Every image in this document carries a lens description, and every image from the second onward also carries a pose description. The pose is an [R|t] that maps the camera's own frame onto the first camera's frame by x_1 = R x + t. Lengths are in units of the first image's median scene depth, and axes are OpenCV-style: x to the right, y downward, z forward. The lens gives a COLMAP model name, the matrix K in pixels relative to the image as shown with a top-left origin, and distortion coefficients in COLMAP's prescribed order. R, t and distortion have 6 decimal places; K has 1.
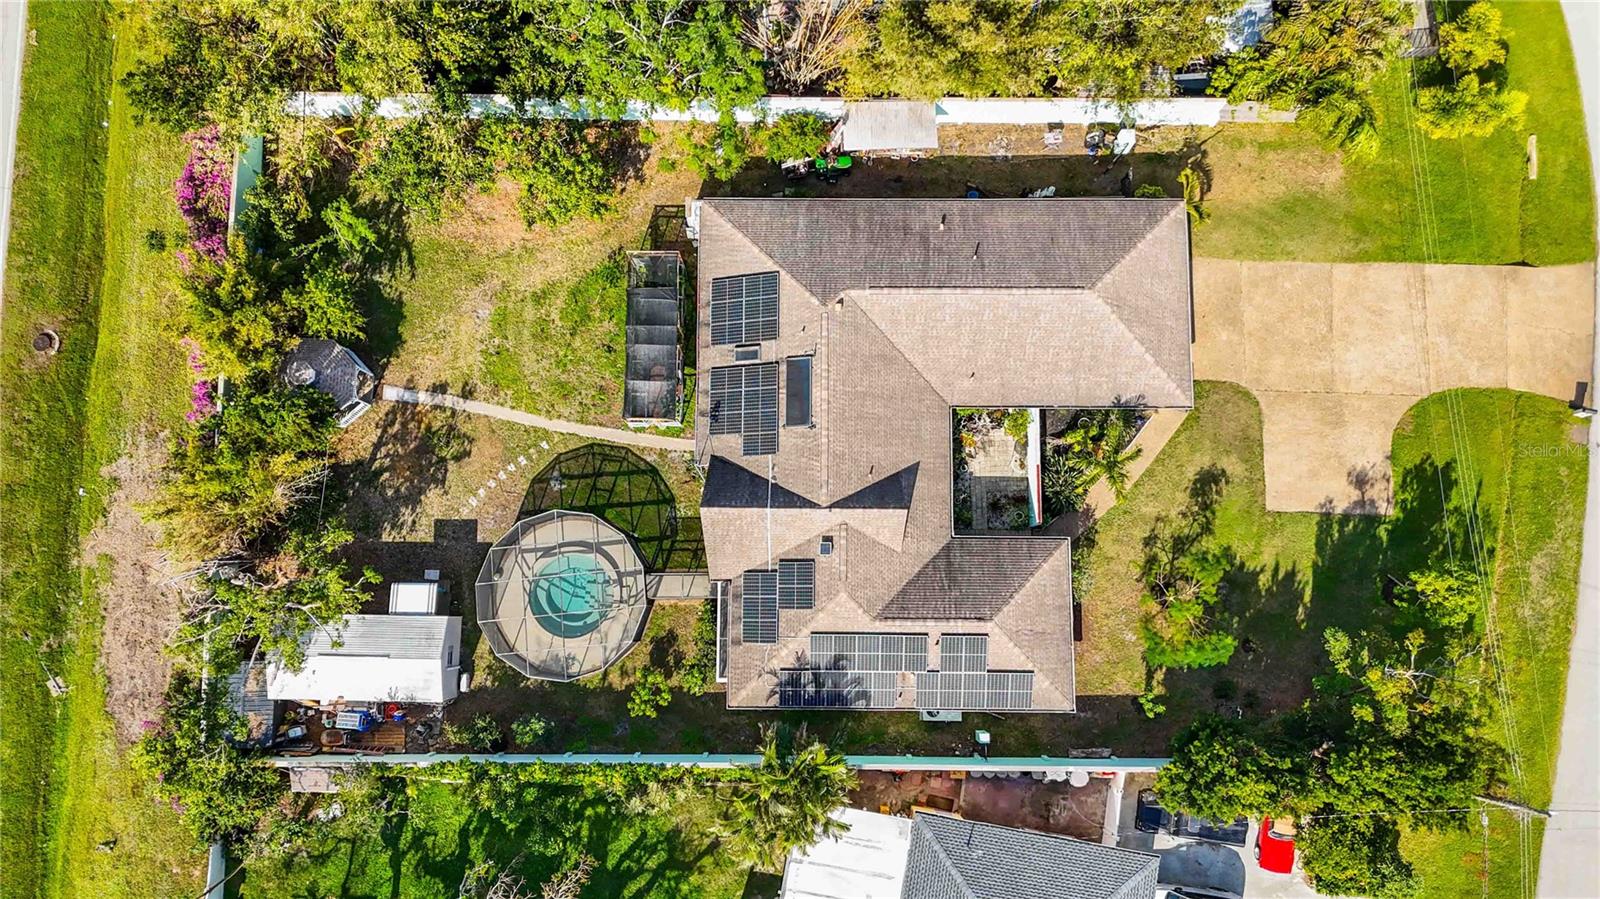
lens RADIAL K [[1189.7, 0, 800.0], [0, 1189.7, 449.5], [0, 0, 1]] dist [0.051969, -0.033445]
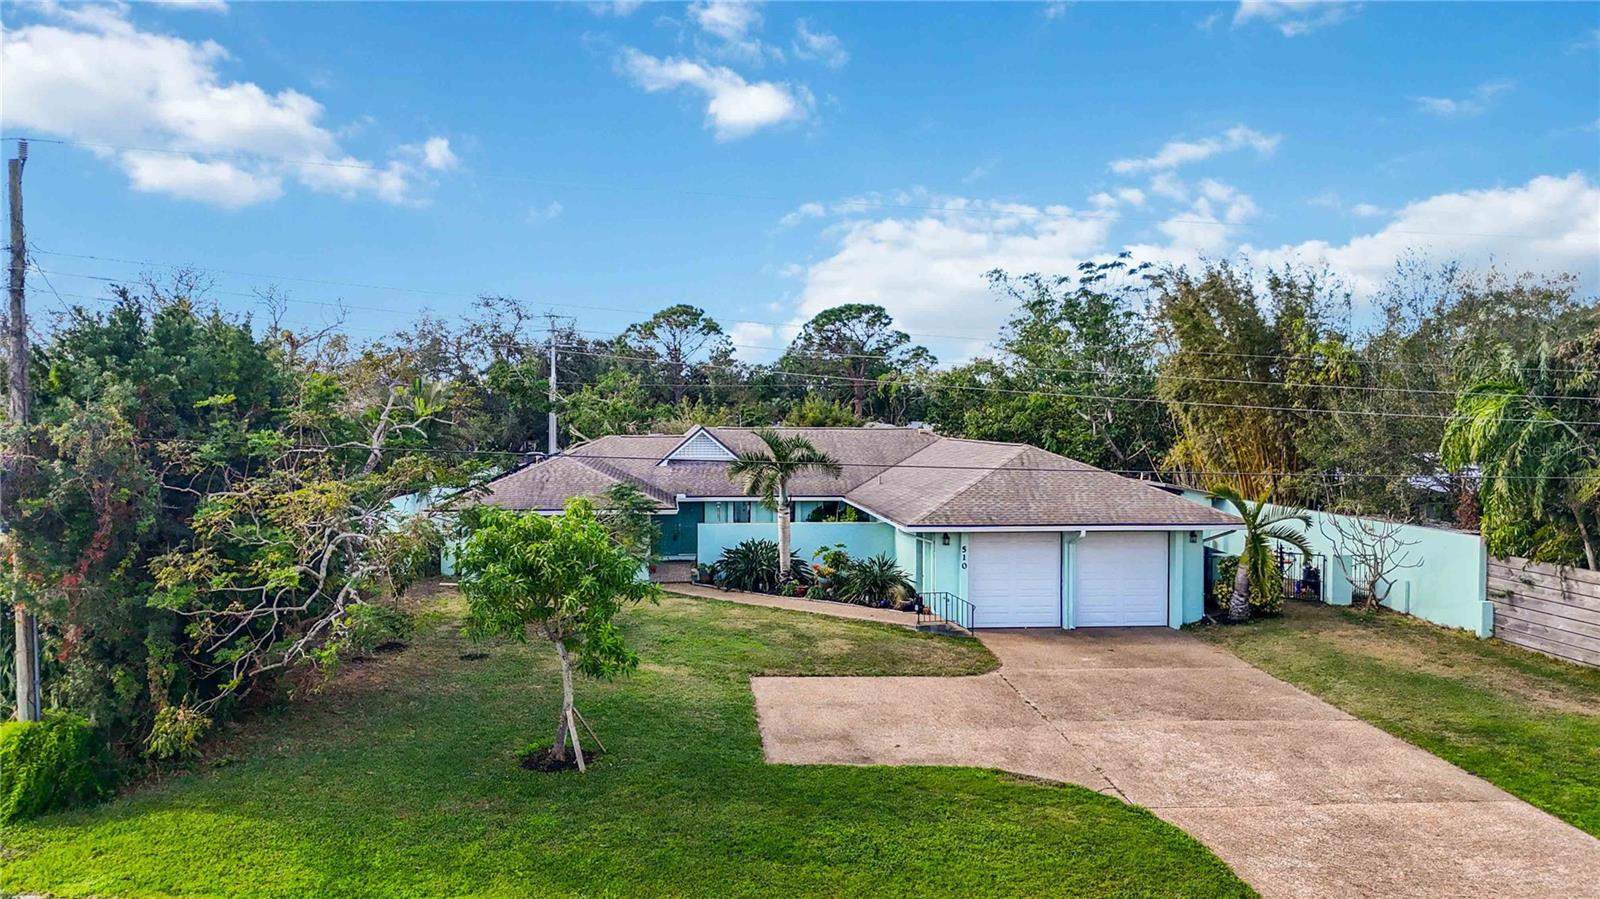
lens RADIAL K [[1189.7, 0, 800.0], [0, 1189.7, 449.5], [0, 0, 1]] dist [0.051969, -0.033445]
pose [[0.117990, 0.019547, -0.992822, 0.853881], [-0.983795, 0.138230, -0.114195, 0.072796], [0.135005, 0.990207, 0.035539, 0.888927]]
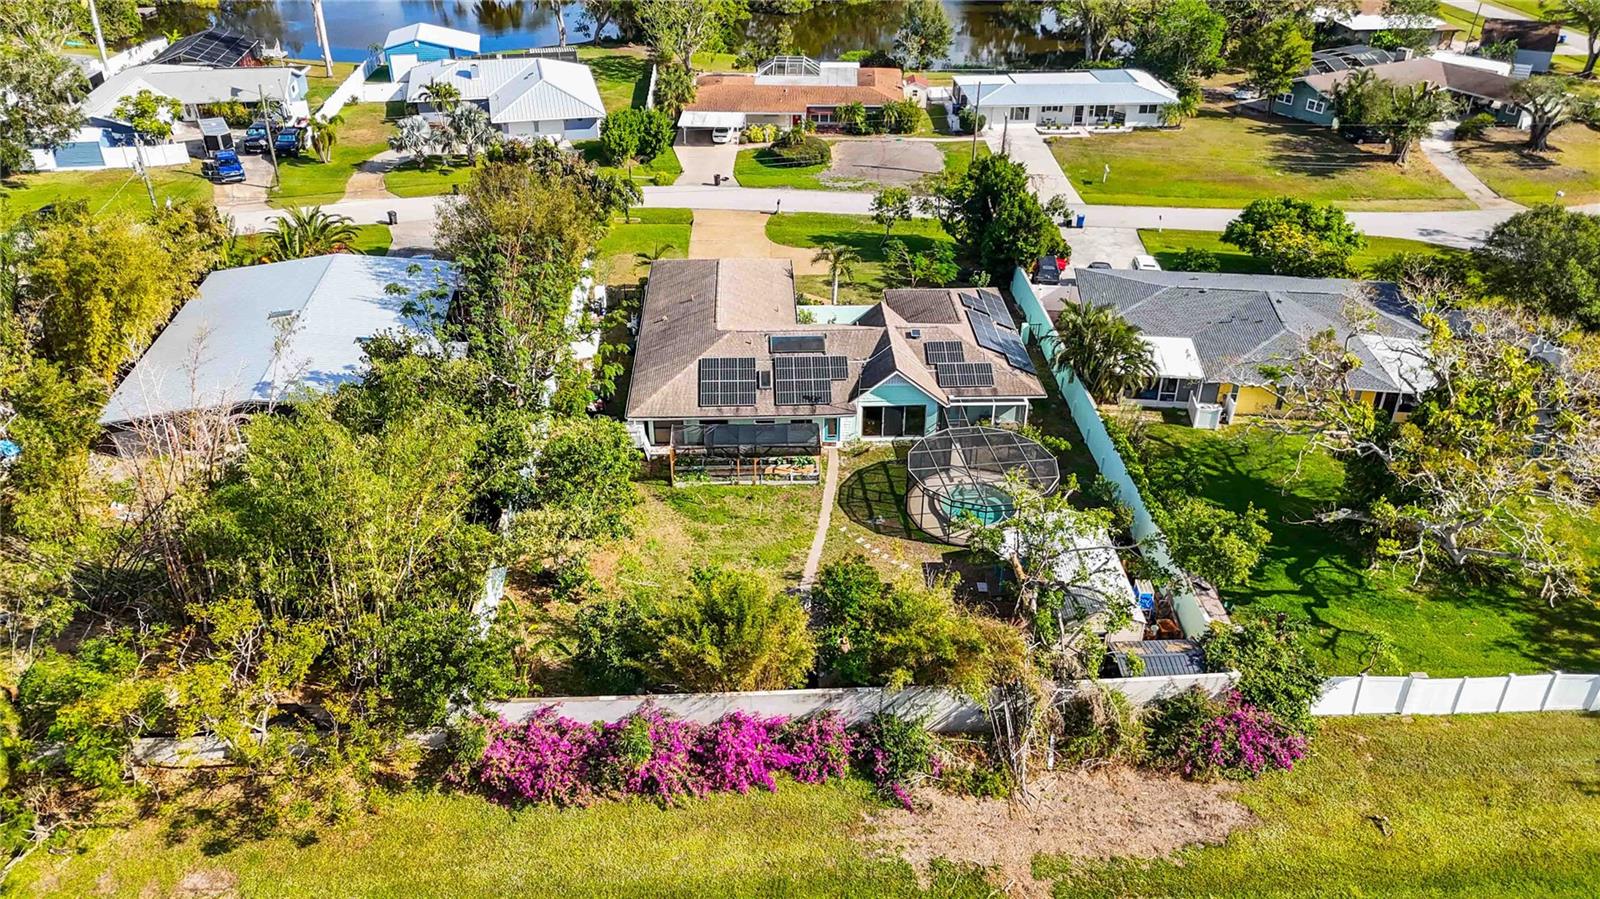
lens RADIAL K [[1189.7, 0, 800.0], [0, 1189.7, 449.5], [0, 0, 1]] dist [0.051969, -0.033445]
pose [[-0.047418, -0.520557, 0.852509, -1.103284], [0.989544, 0.091904, 0.111158, -0.170514], [-0.136213, 0.848866, 0.510756, 0.419496]]
